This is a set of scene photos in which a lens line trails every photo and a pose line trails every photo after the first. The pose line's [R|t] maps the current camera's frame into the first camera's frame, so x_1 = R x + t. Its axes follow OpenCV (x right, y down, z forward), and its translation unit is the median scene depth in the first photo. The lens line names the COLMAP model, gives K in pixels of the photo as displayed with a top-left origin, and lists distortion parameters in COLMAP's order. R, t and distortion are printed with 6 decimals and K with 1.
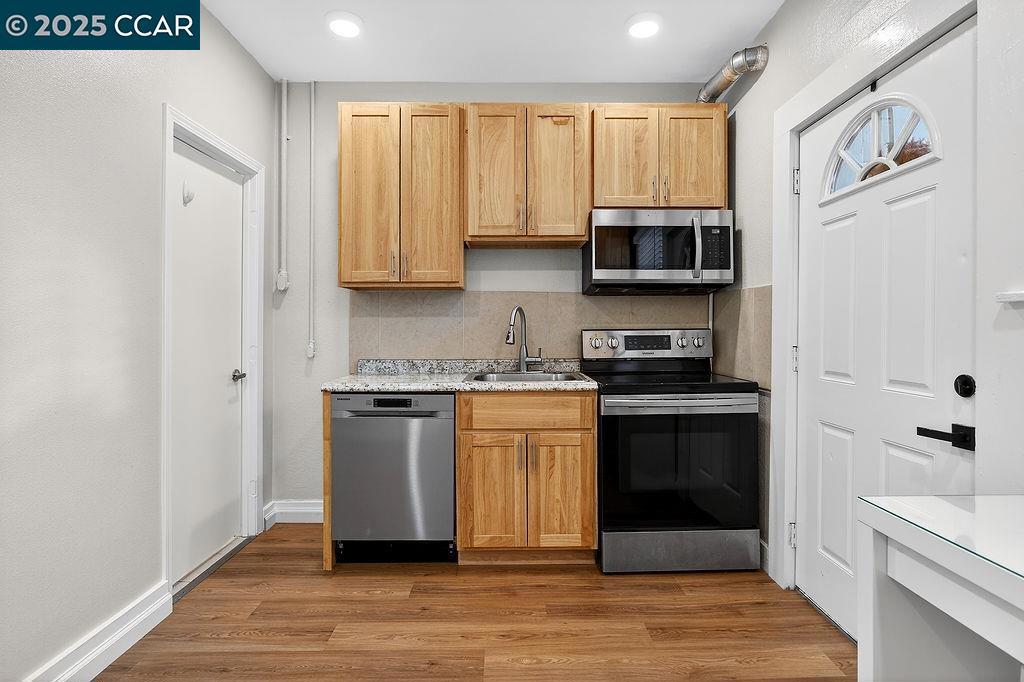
lens RADIAL K [[515.4, 0, 516.6], [0, 515.4, 334.3], [0, 0, 1]] dist [-0.020387, 0.002694]
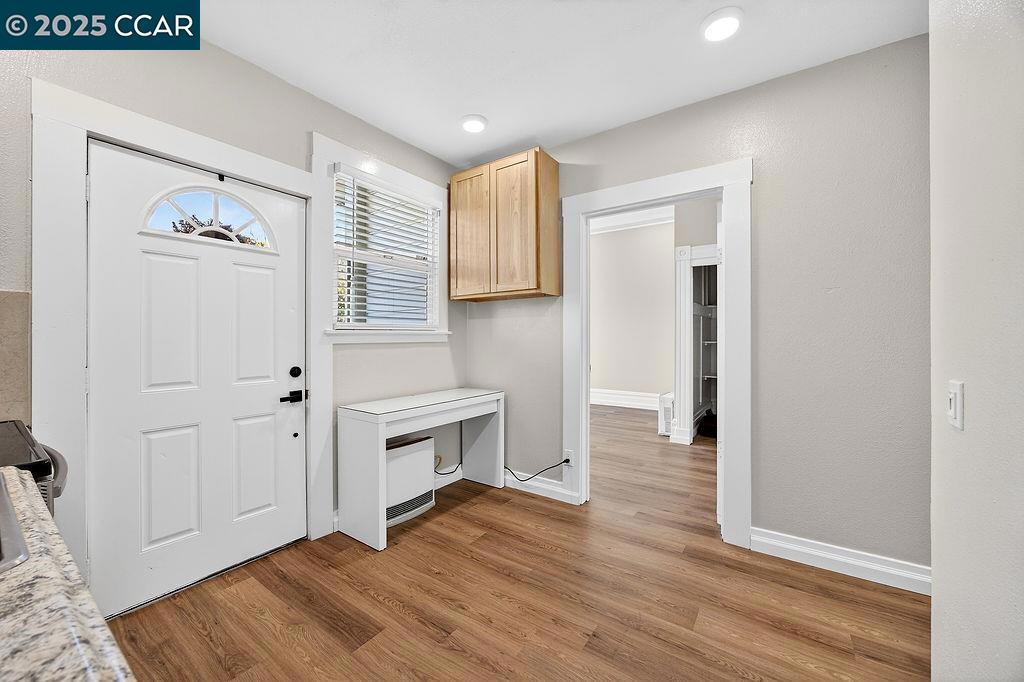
lens RADIAL K [[396.4, 0, 509.8], [0, 396.4, 339.5], [0, 0, 1]] dist [-0.001649, -0.000047]
pose [[-0.810580, -0.007014, 0.585586, -0.437364], [0.002876, 0.999869, 0.015957, -0.030560], [-0.585621, 0.014618, -0.810453, 1.005192]]
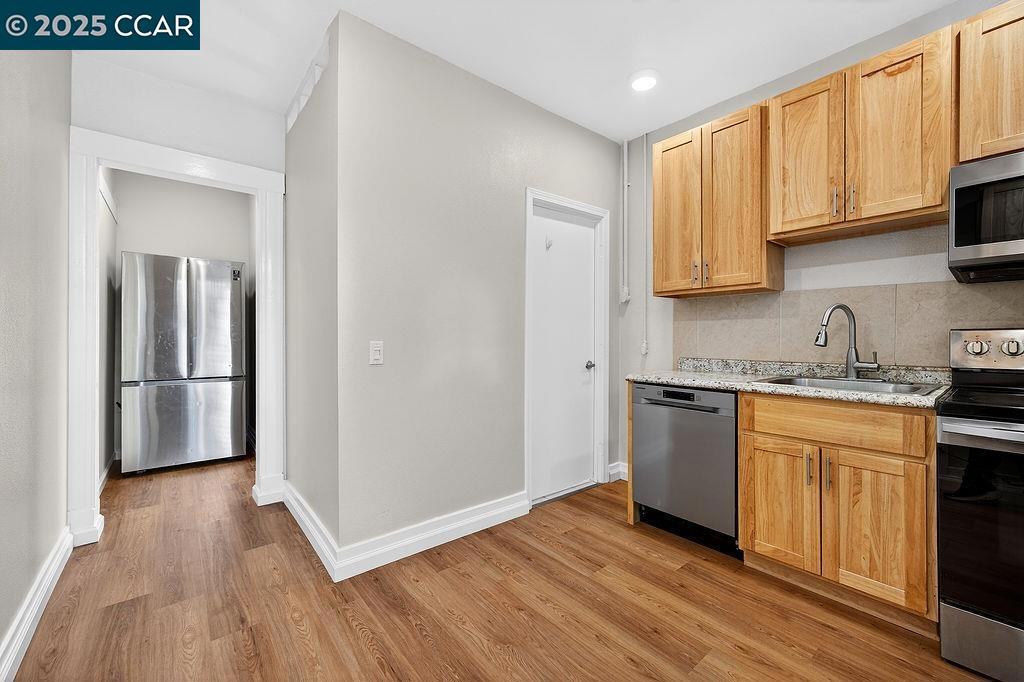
lens RADIAL K [[419.8, 0, 515.7], [0, 419.8, 338.5], [0, 0, 1]] dist [-0.000850, 0.001649]
pose [[0.622525, 0.003824, -0.782590, 0.248641], [-0.005459, 0.999985, 0.000544, 0.009035], [0.782581, 0.003934, 0.622537, 0.136777]]
